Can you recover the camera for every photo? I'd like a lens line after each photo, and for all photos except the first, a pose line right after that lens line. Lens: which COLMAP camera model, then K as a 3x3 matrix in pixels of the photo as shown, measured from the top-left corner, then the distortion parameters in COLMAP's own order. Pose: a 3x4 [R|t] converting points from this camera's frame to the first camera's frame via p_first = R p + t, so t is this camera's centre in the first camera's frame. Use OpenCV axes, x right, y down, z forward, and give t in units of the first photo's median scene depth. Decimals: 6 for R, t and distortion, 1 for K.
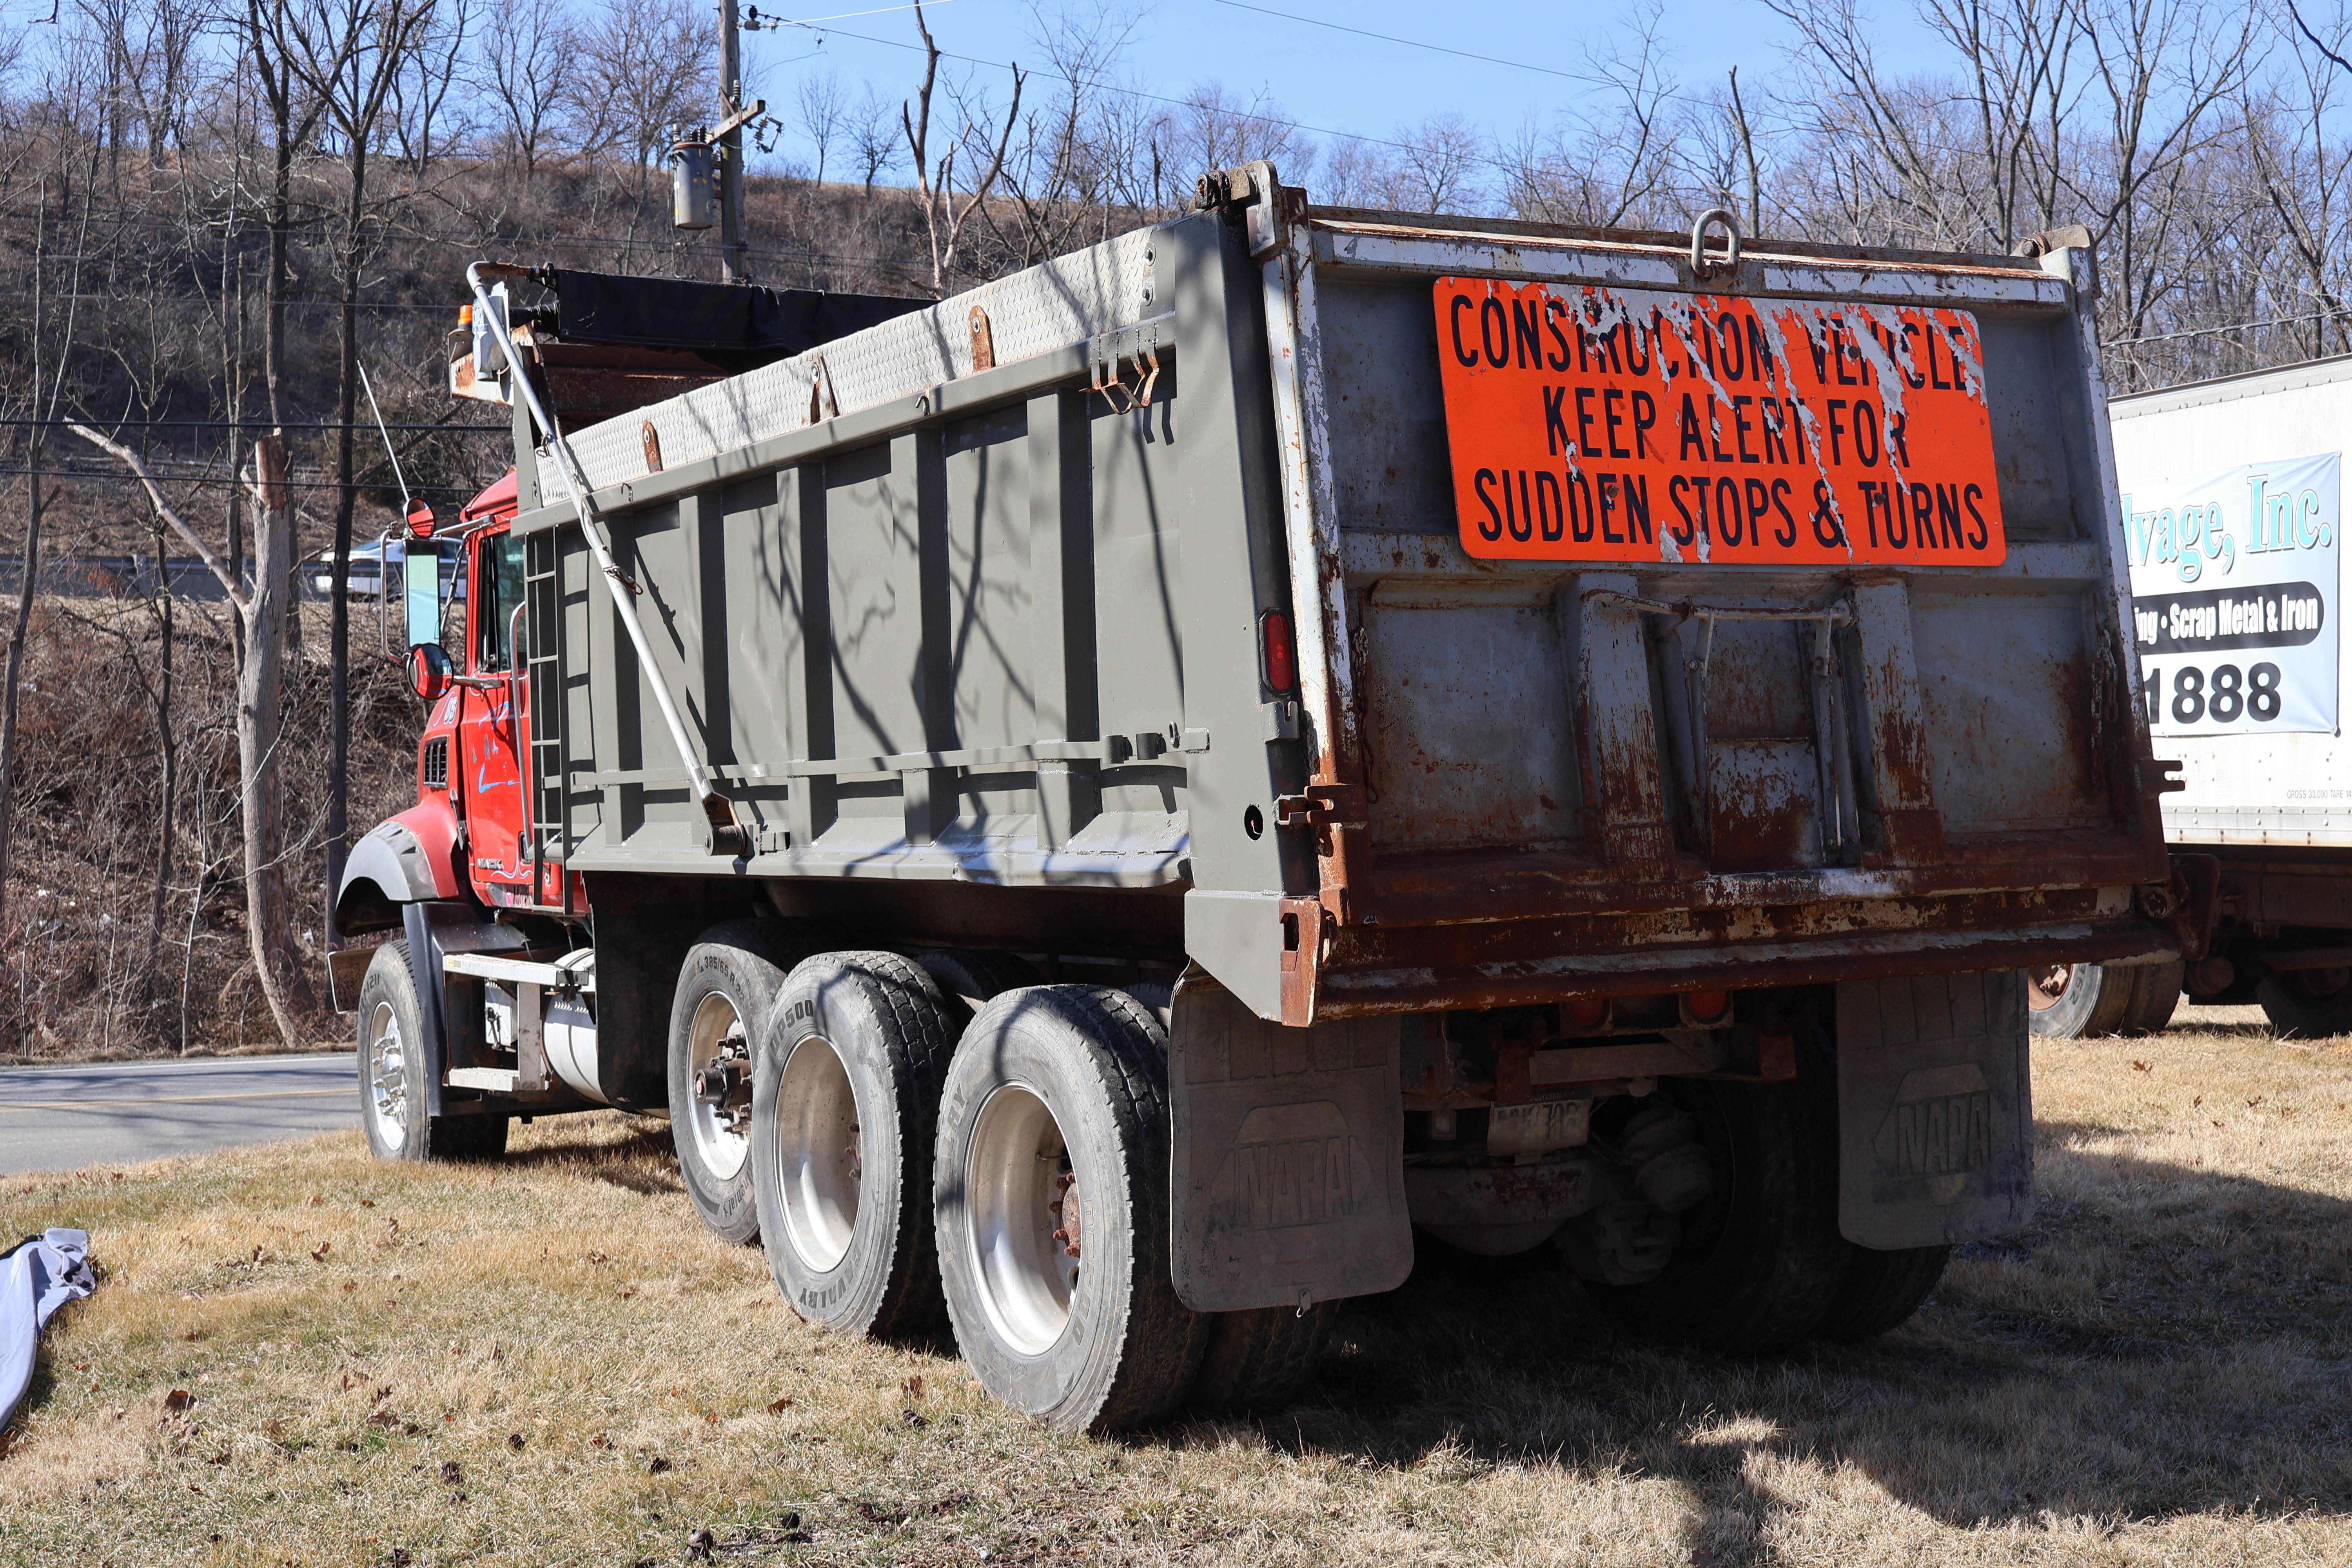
lens RADIAL K [[3092.5, 0, 1176.6], [0, 3092.5, 785.2], [0, 0, 1]] dist [0.011962, 0.000000]
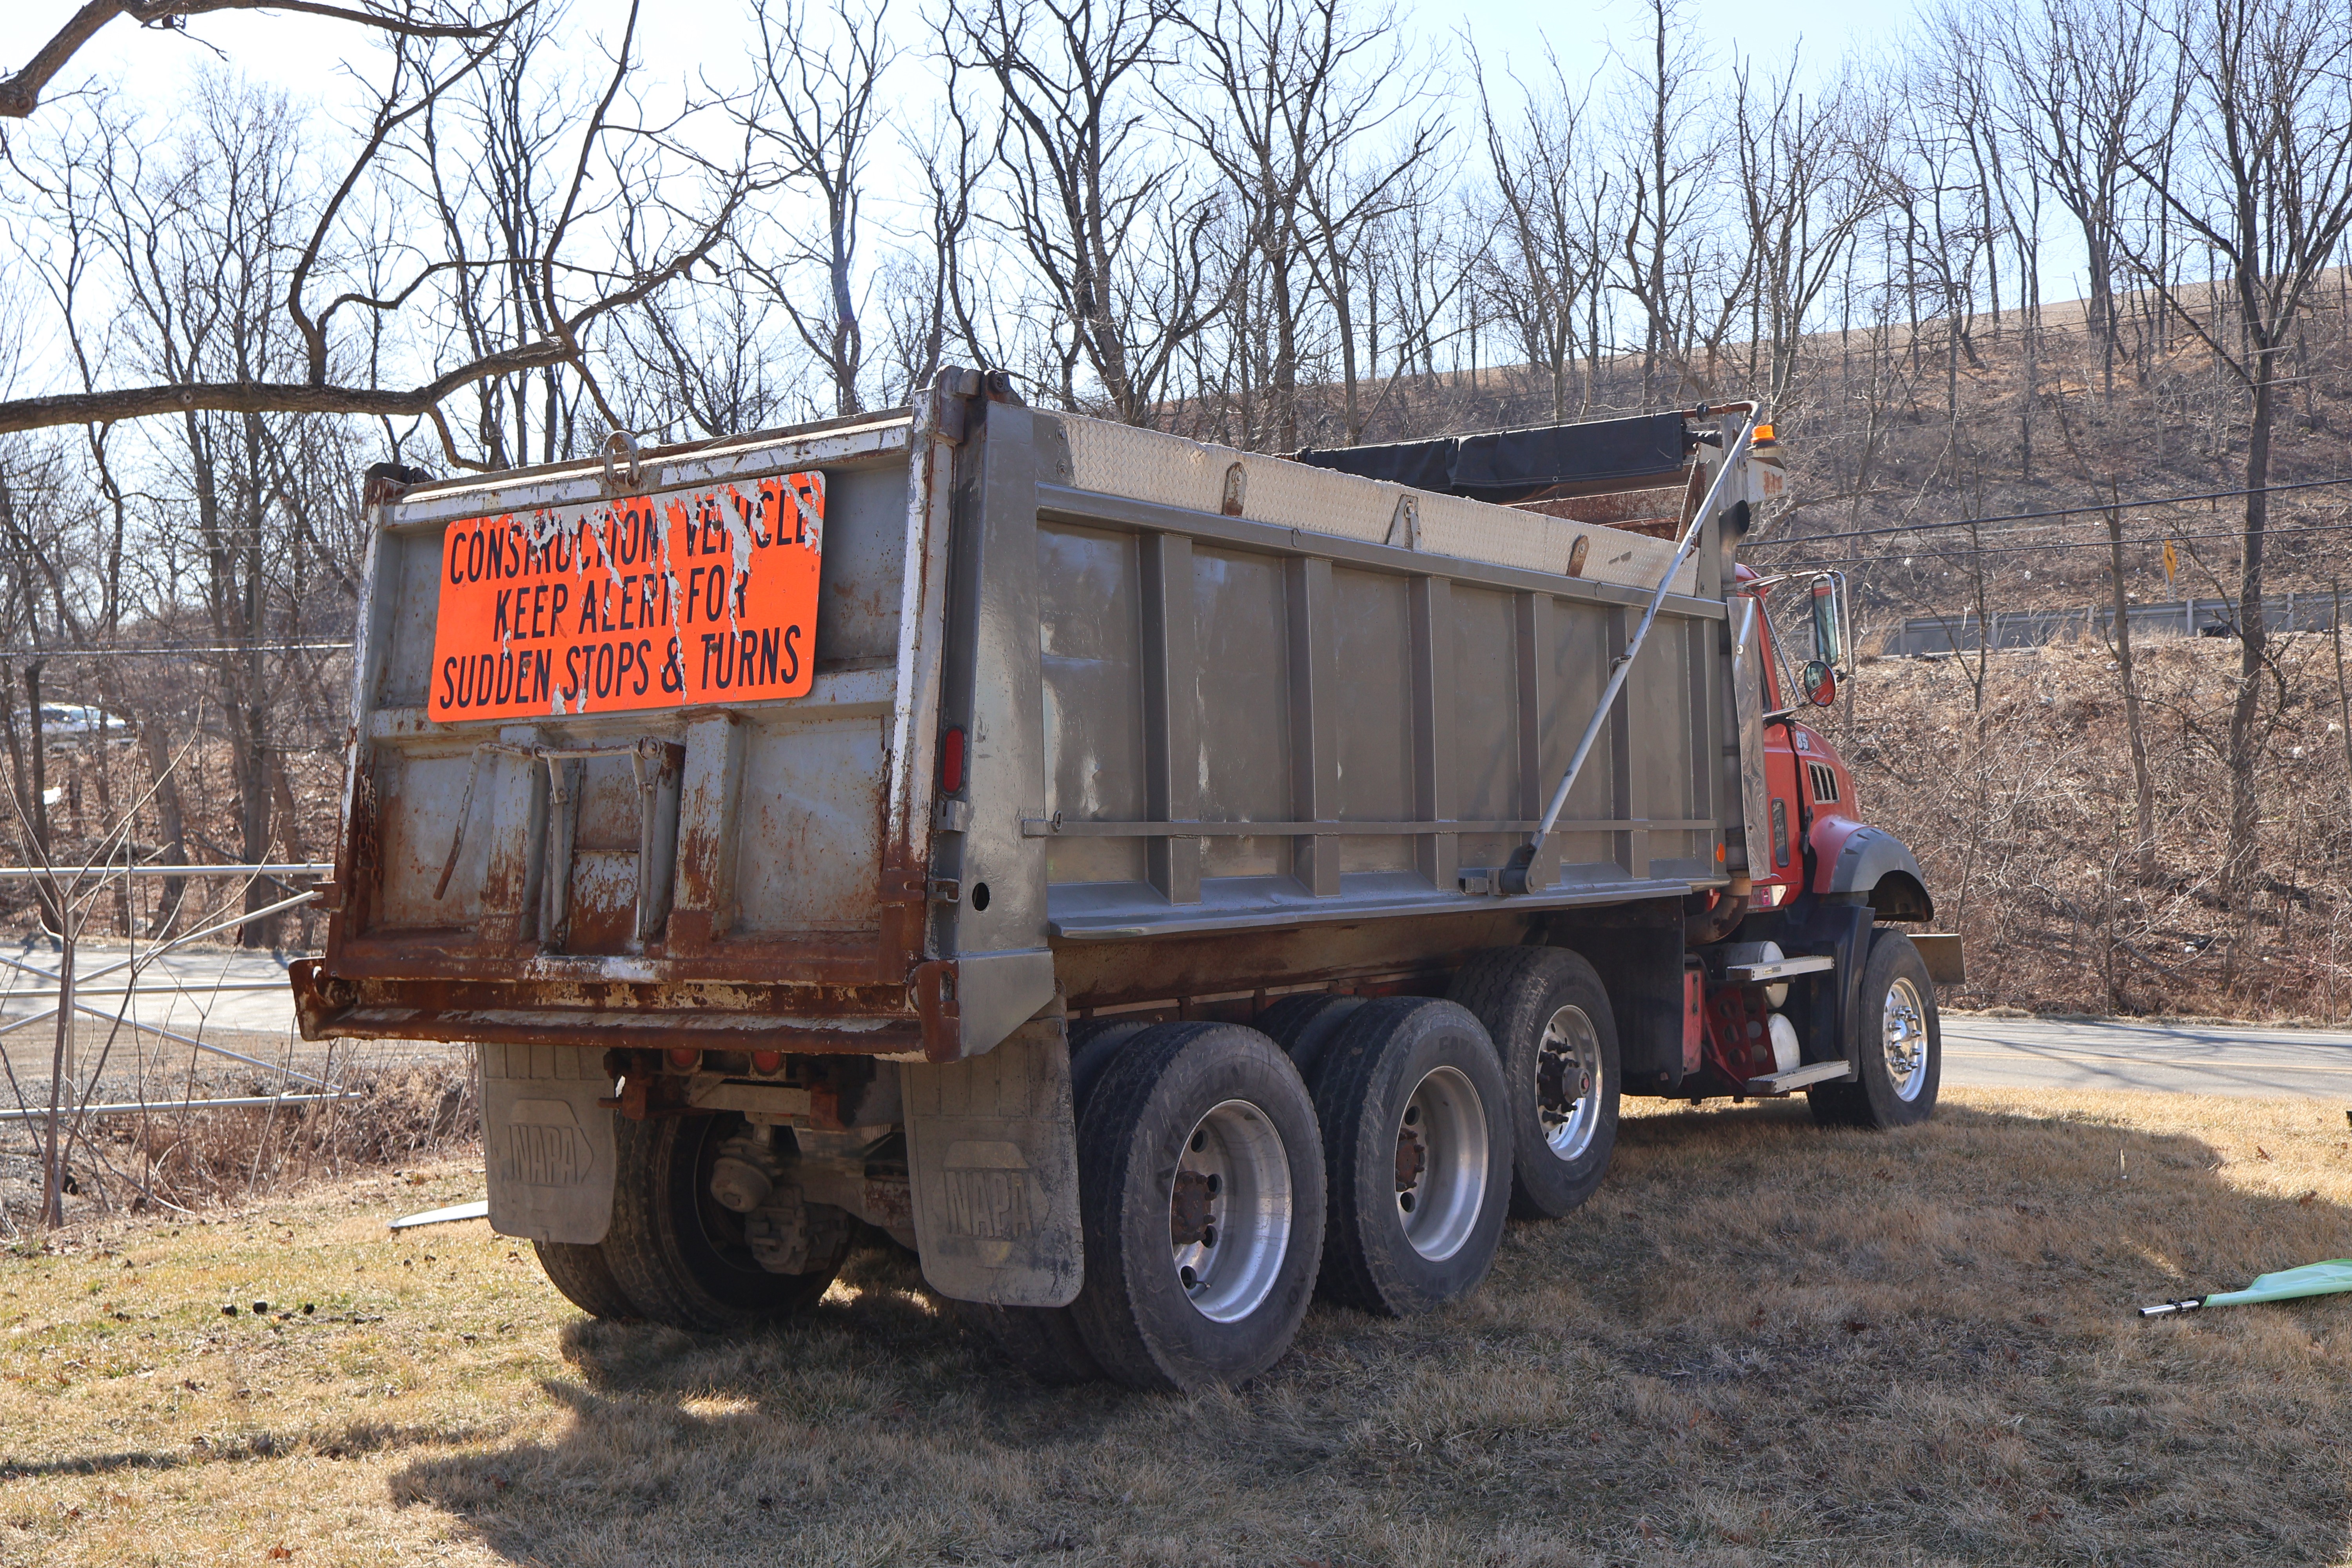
lens RADIAL K [[2518.5, 0, 1176.2], [0, 2518.5, 784.2], [0, 0, 1]] dist [-0.029476, 0.000000]
pose [[0.457077, -0.004141, -0.889418, 1.195079], [0.012451, 0.999921, 0.001744, -0.040340], [0.889340, -0.011871, 0.457092, 0.730496]]
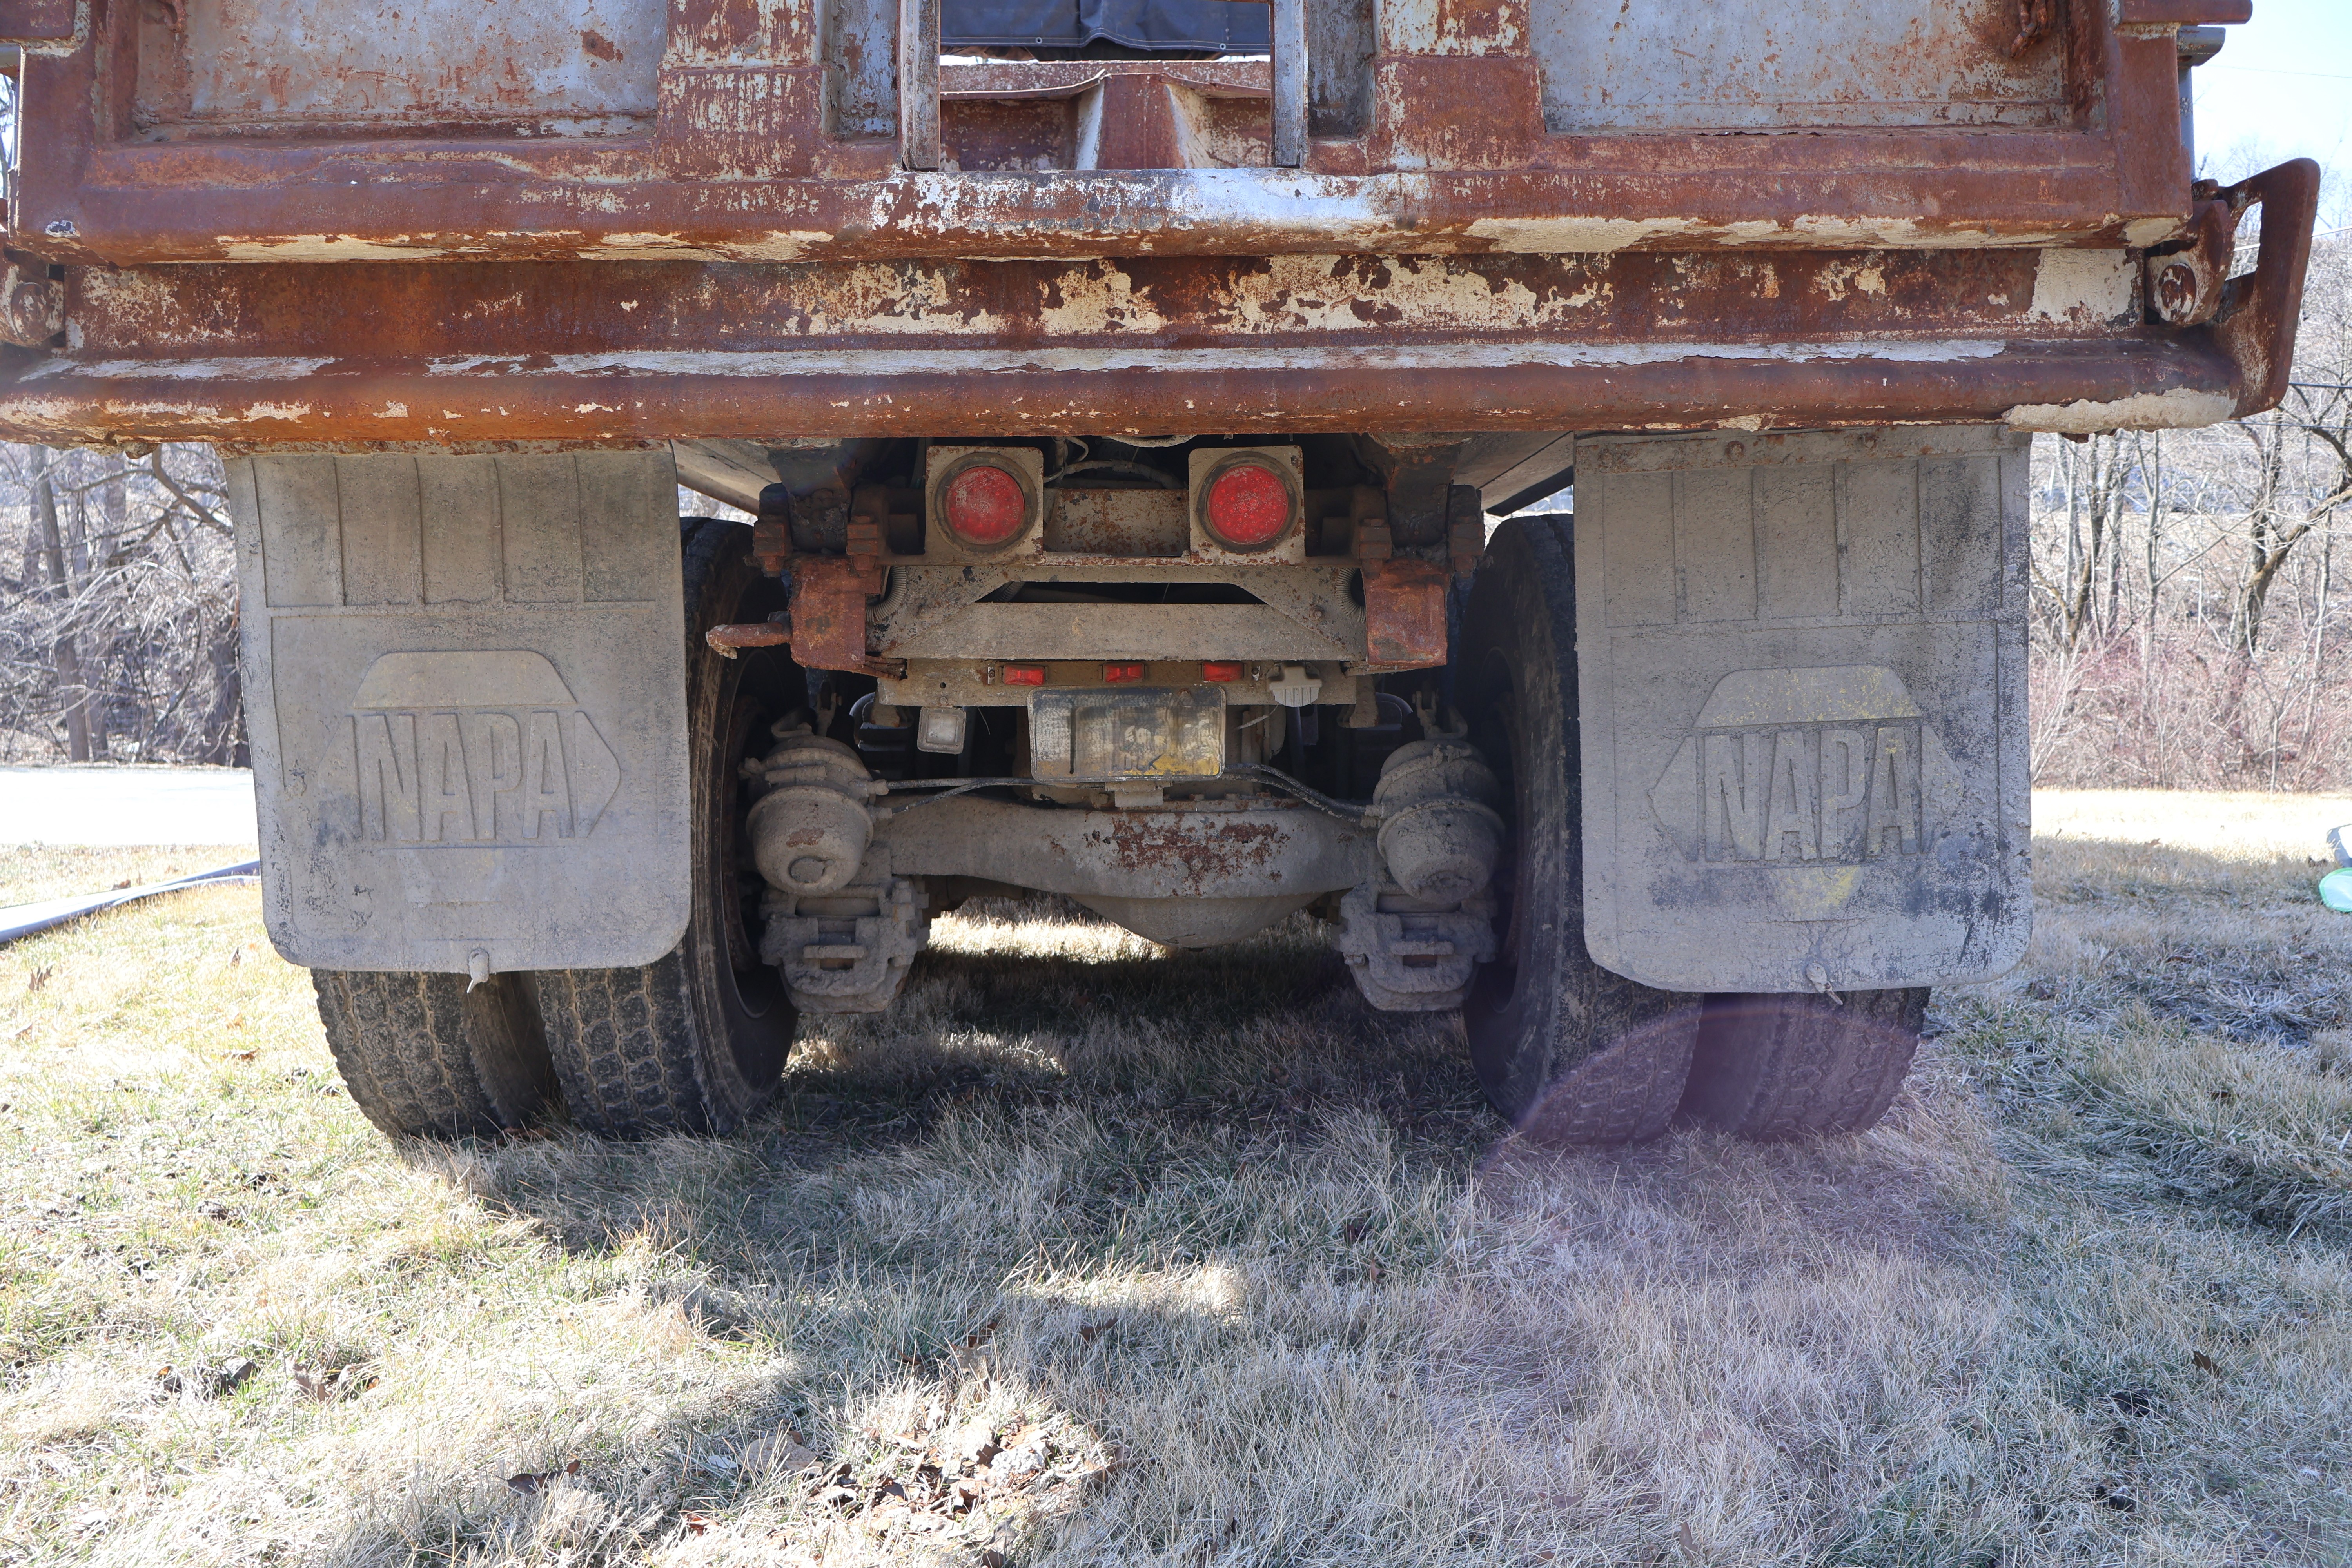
lens RADIAL K [[1960.1, 0, 1164.0], [0, 1960.1, 784.7], [0, 0, 1]] dist [0.004386, 0.004404]
pose [[0.879148, 0.047349, -0.474191, 0.347836], [-0.016364, 0.997464, 0.069260, 0.099822], [0.476269, -0.053130, 0.877693, 0.717409]]
